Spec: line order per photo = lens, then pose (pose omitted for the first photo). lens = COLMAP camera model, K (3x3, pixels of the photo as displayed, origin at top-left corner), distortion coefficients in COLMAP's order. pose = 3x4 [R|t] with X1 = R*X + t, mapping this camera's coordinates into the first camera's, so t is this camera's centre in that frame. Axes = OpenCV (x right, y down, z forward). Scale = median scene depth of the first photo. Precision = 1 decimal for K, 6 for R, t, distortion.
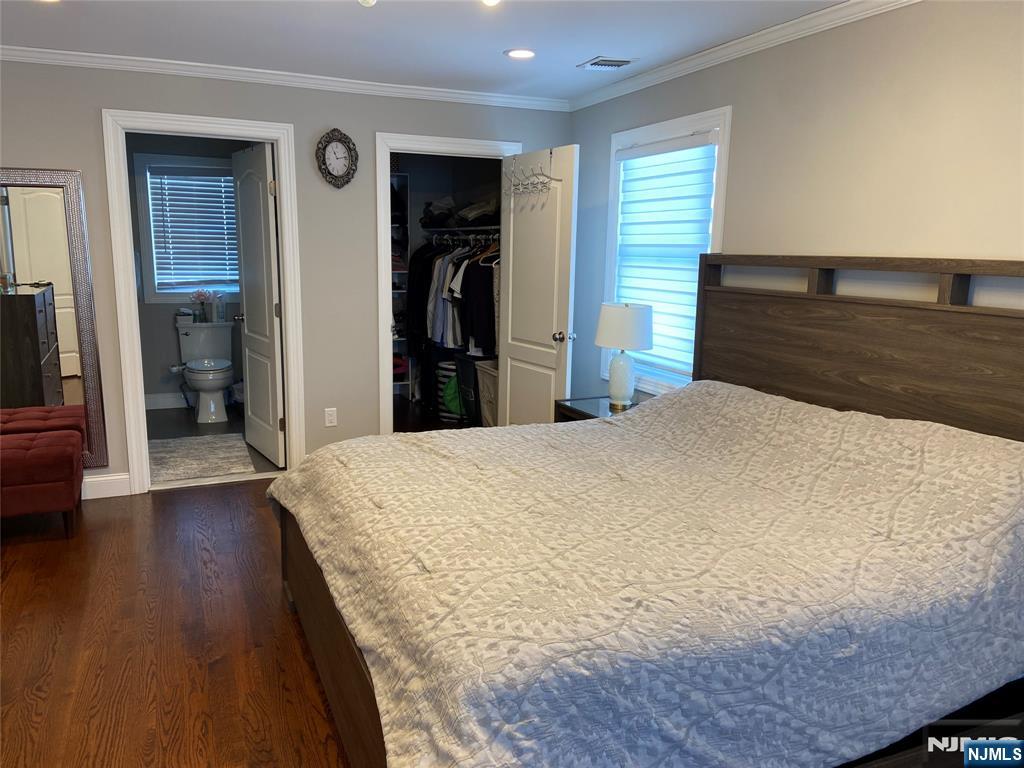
lens RADIAL K [[767.3, 0, 512.0], [0, 767.3, 384.0], [0, 0, 1]] dist [0.126621, -0.156968]
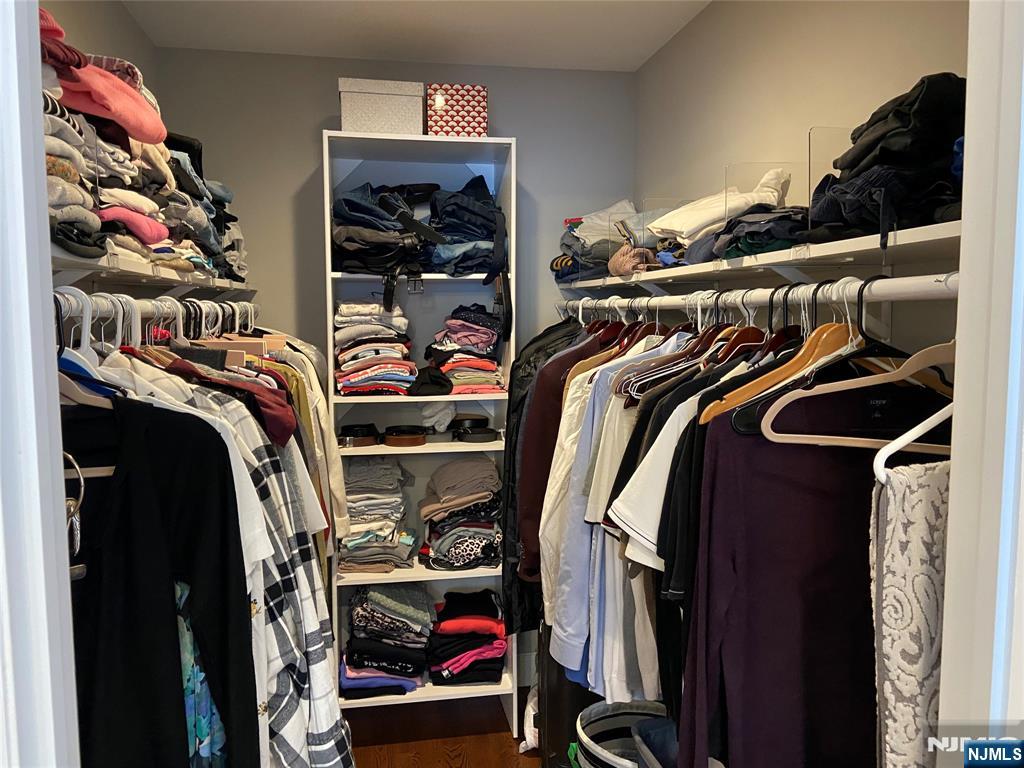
lens RADIAL K [[767.3, 0, 512.0], [0, 767.3, 384.0], [0, 0, 1]] dist [0.126621, -0.156968]
pose [[0.971542, 0.001117, -0.236863, -0.051557], [-0.020963, 0.996470, -0.081285, -0.137329], [0.235936, 0.083938, 0.968137, 0.721536]]
